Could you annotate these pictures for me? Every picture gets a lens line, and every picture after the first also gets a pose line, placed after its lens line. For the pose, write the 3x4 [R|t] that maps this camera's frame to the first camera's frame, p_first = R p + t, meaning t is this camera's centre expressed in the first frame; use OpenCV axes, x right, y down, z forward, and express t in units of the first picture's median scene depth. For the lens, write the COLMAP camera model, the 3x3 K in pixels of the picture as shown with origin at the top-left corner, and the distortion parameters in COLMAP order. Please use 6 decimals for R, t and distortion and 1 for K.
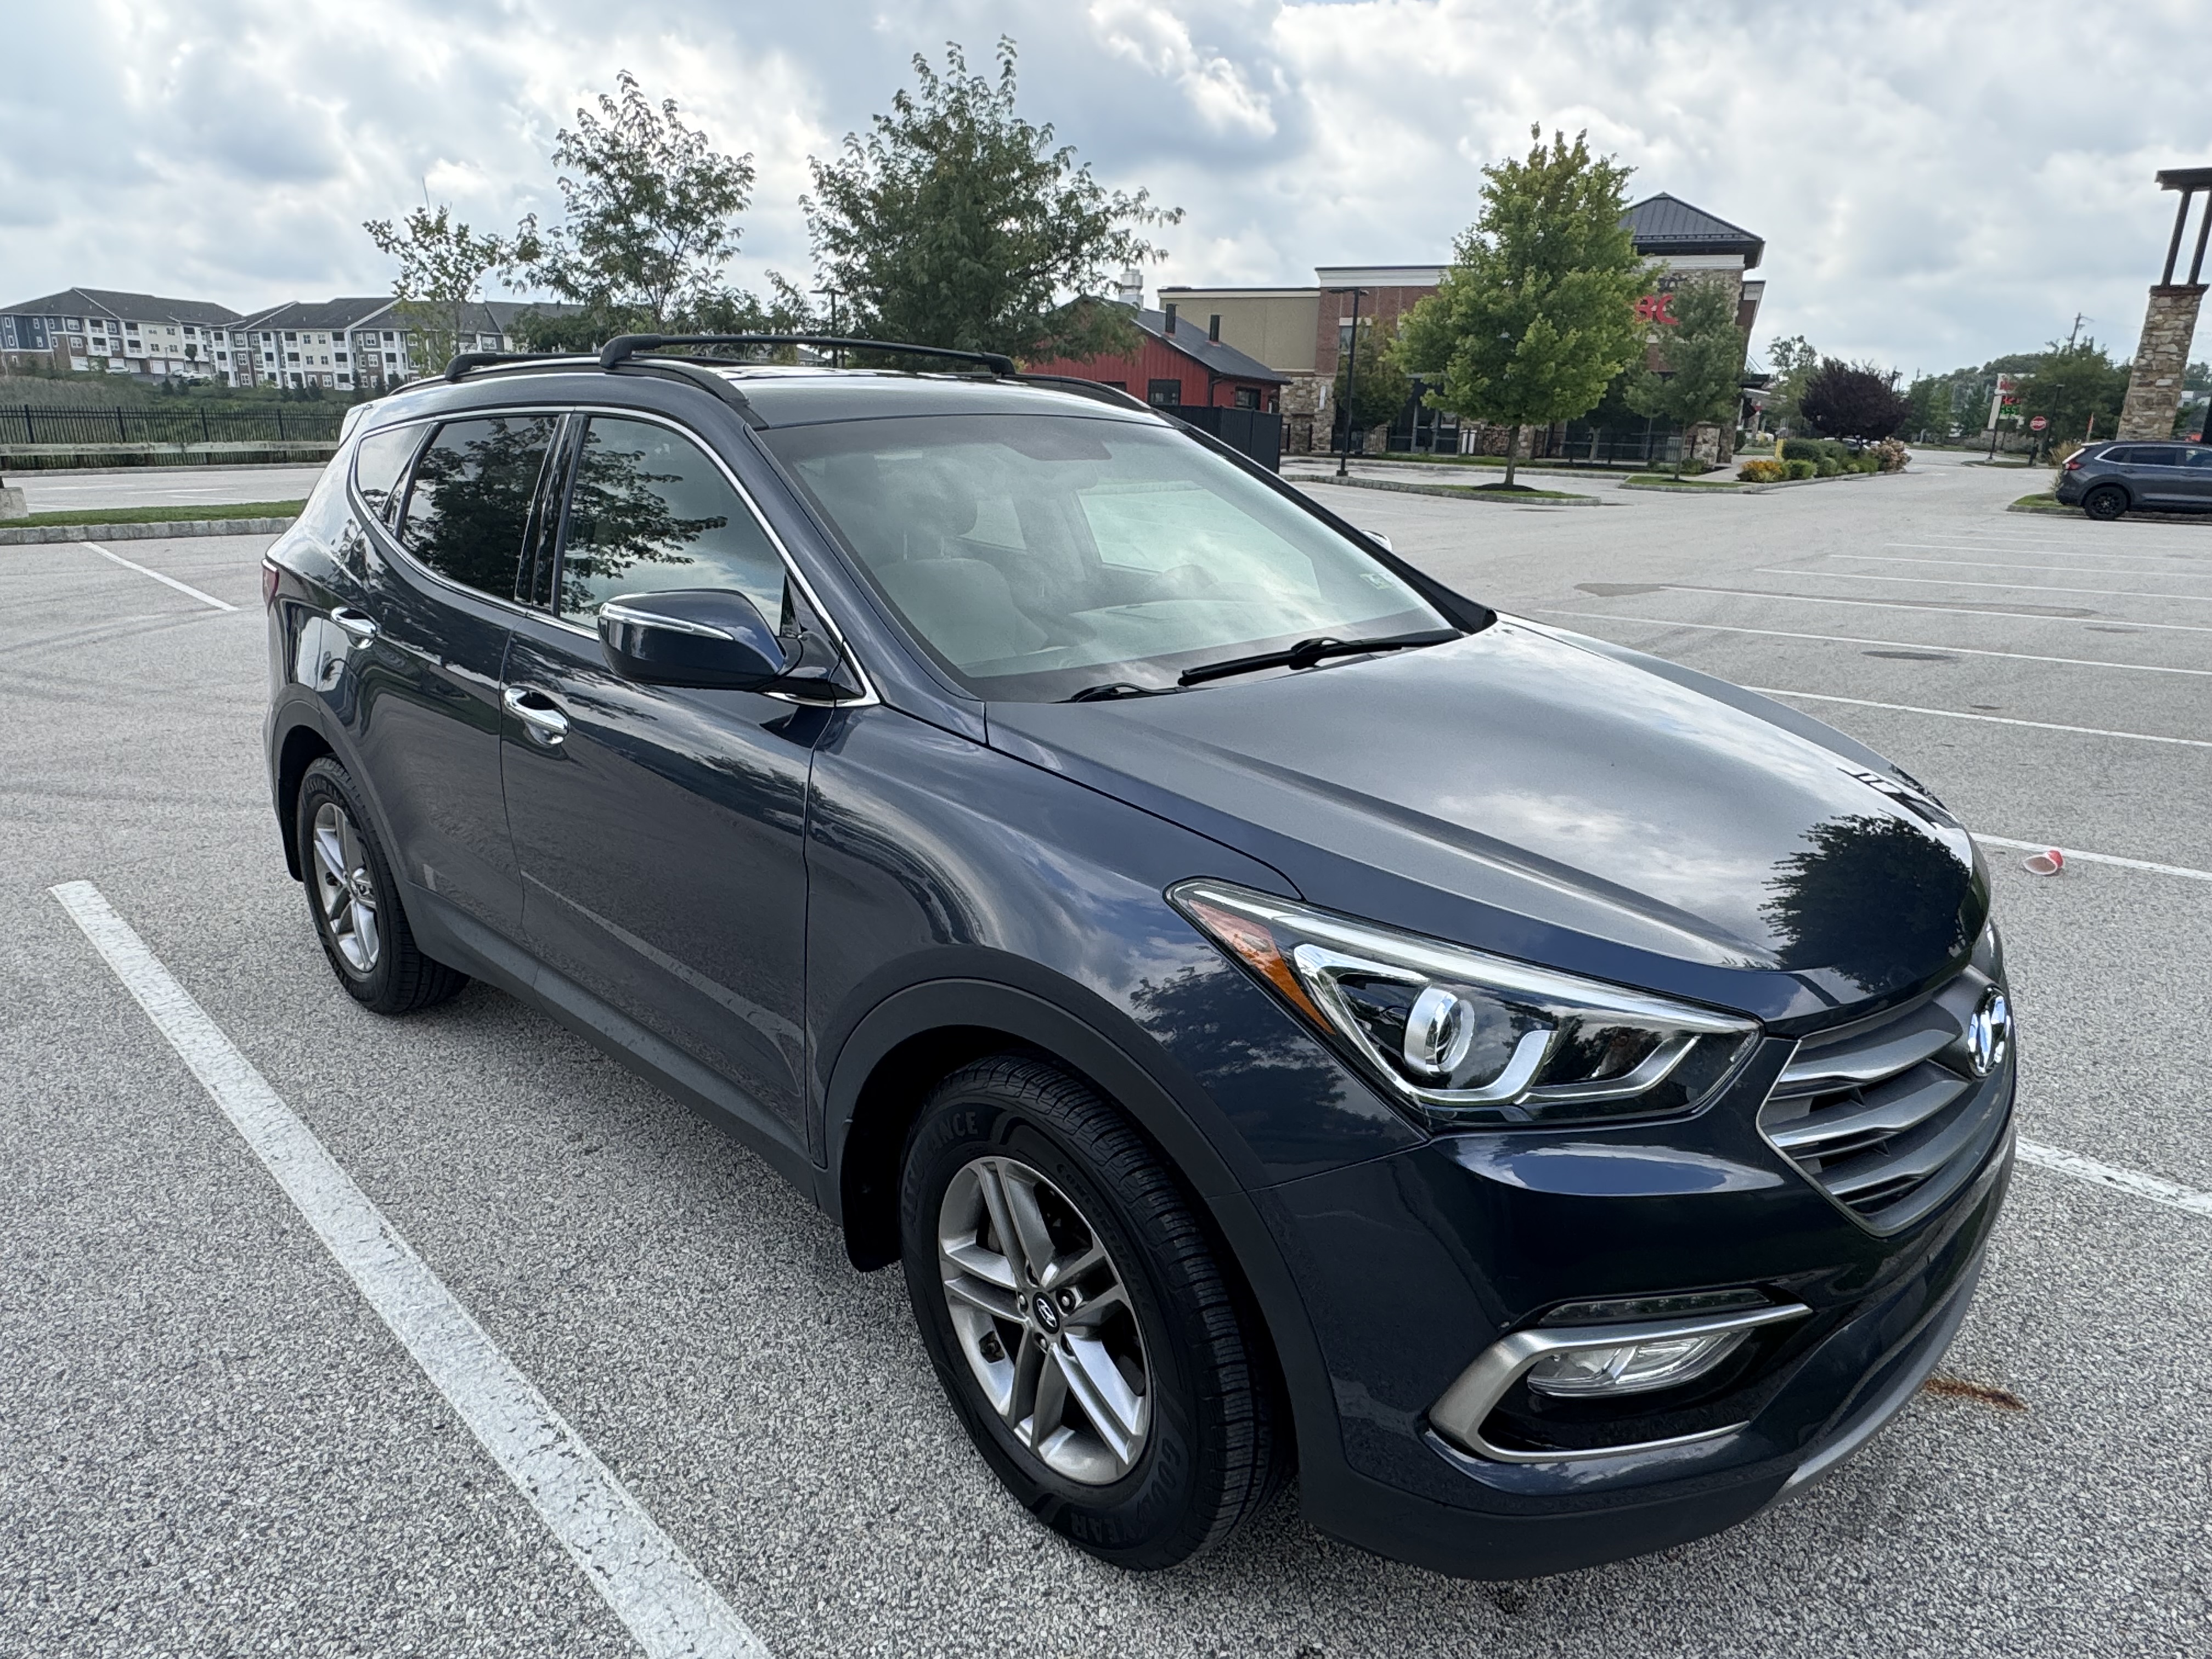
lens RADIAL K [[1385.4, 0, 1099.5], [0, 1385.4, 830.5], [0, 0, 1]] dist [-0.011937, 0.005555]
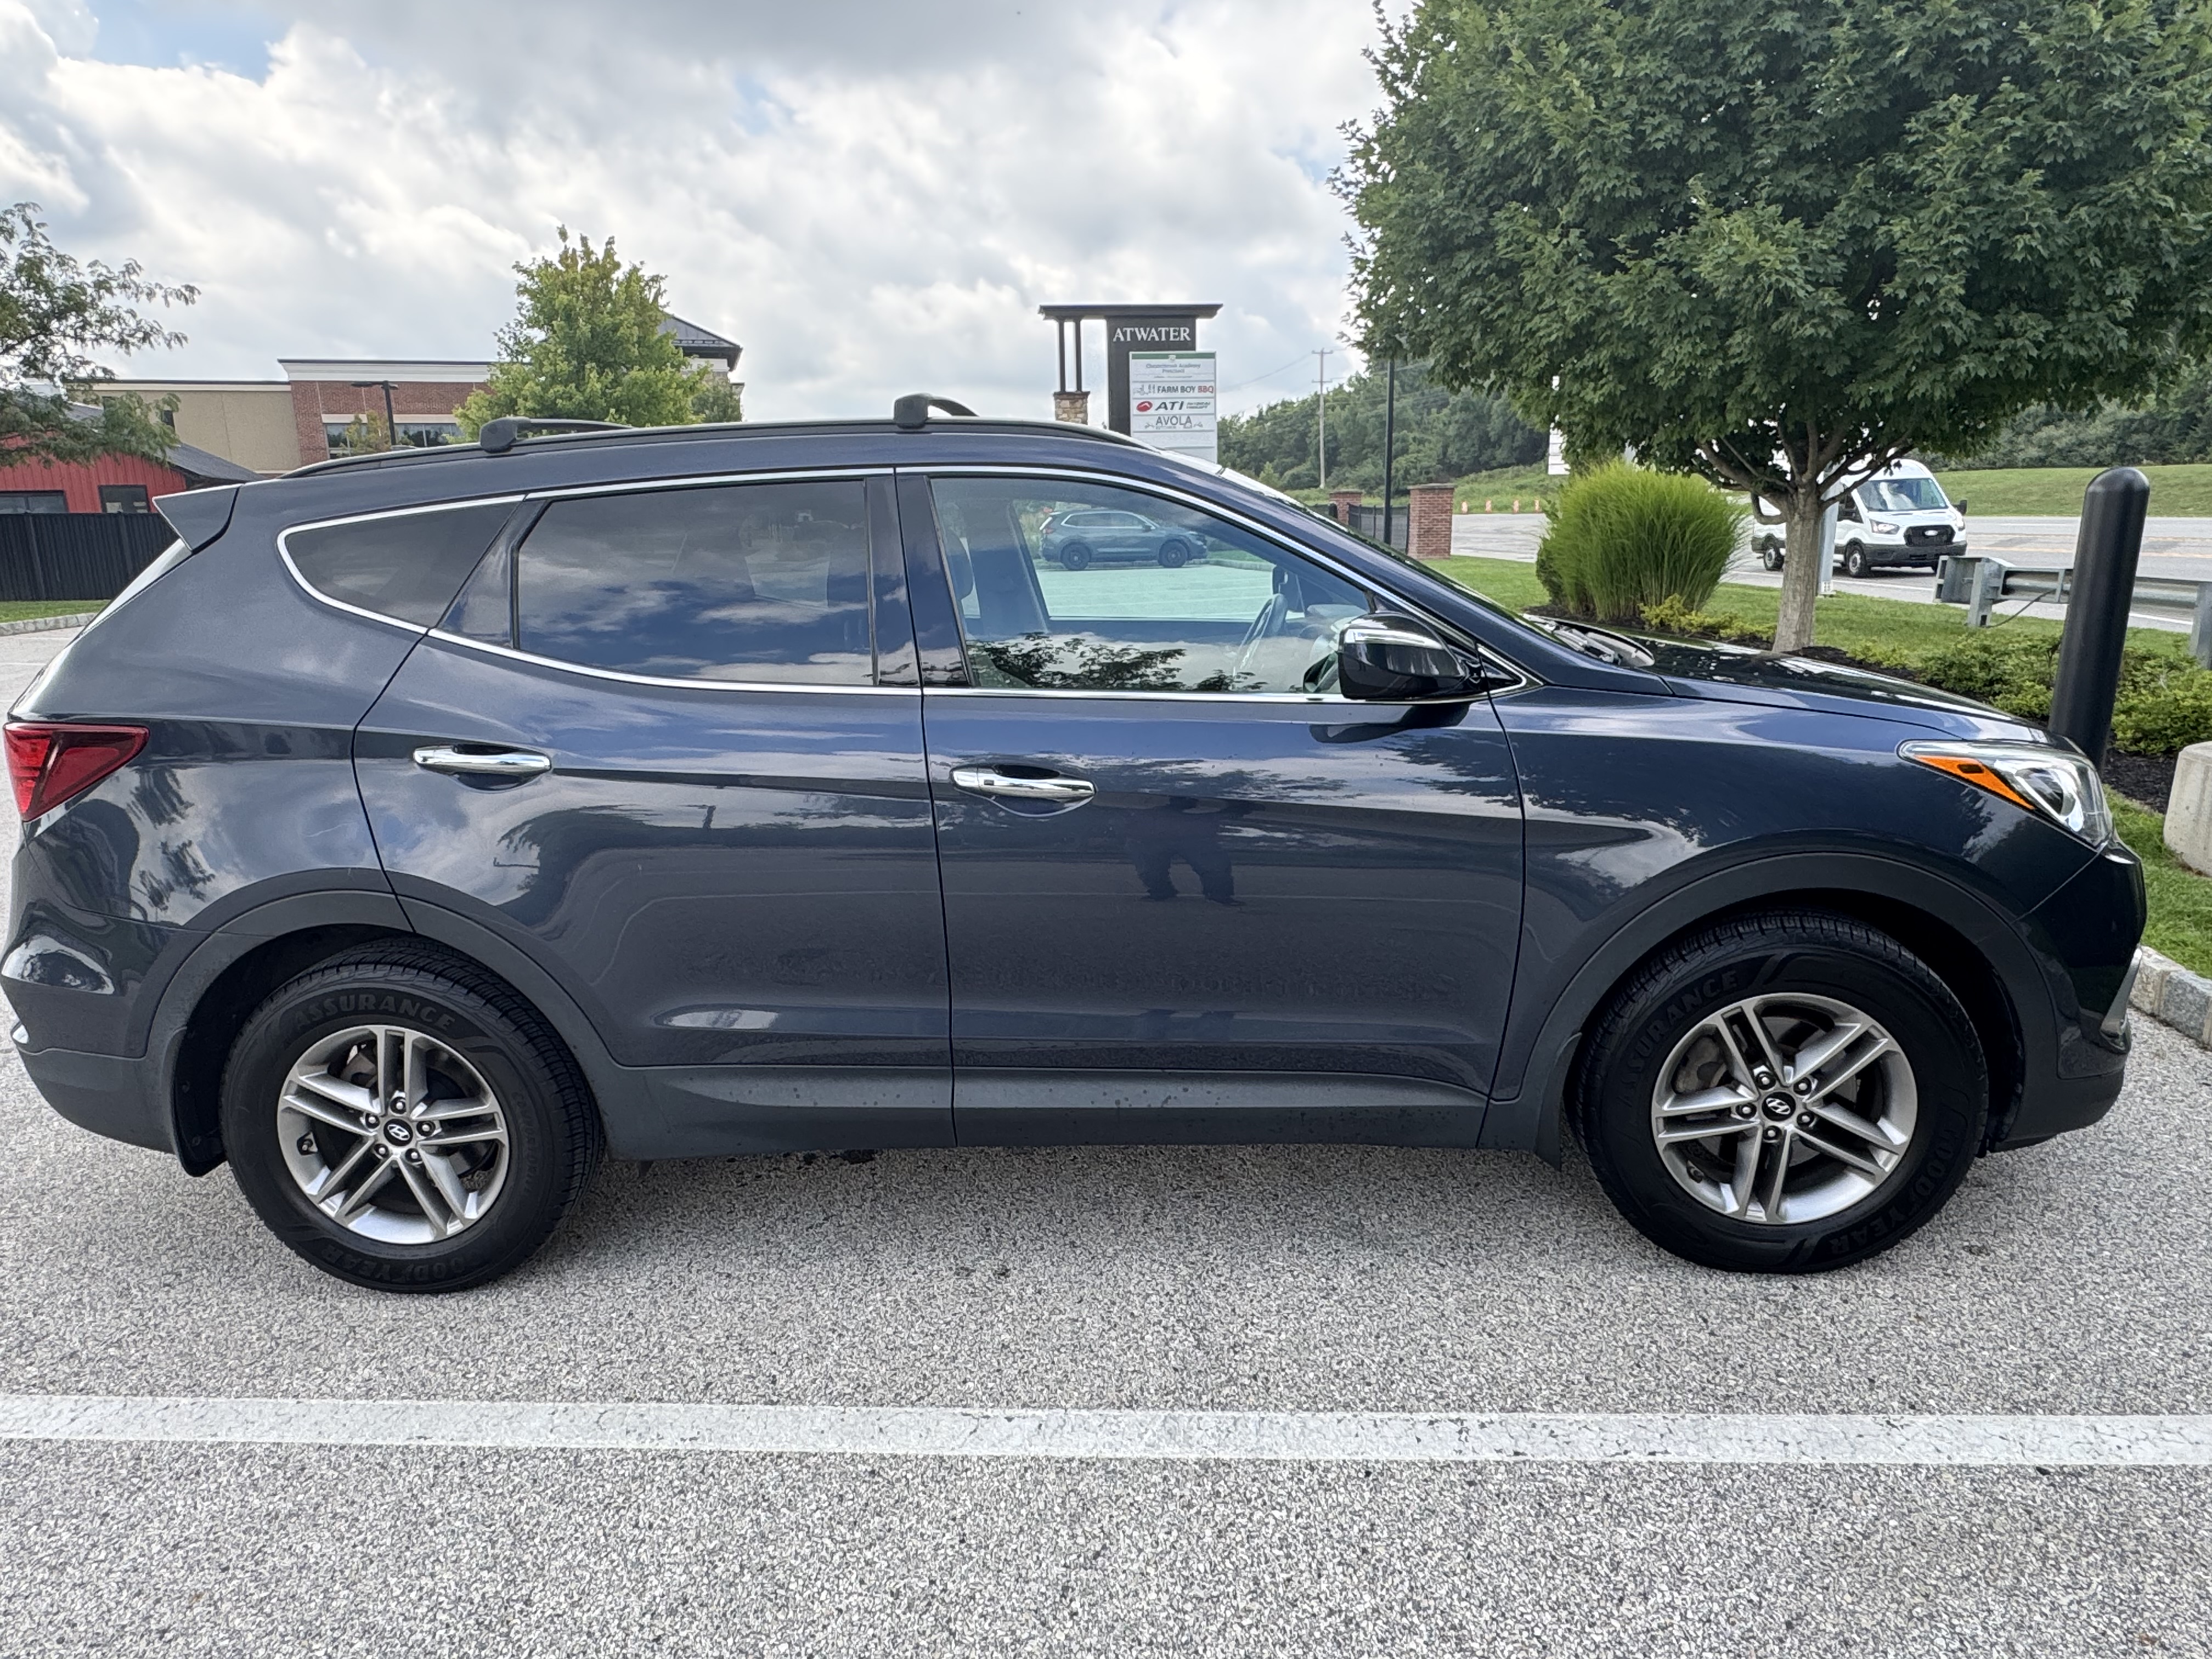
lens RADIAL K [[1385.4, 0, 1099.5], [0, 1385.4, 830.5], [0, 0, 1]] dist [-0.011937, 0.005555]
pose [[0.745235, -0.185281, 0.640544, -0.120259], [0.226470, 0.973848, 0.018206, -0.008071], [-0.627166, 0.131496, 0.767706, 0.030359]]
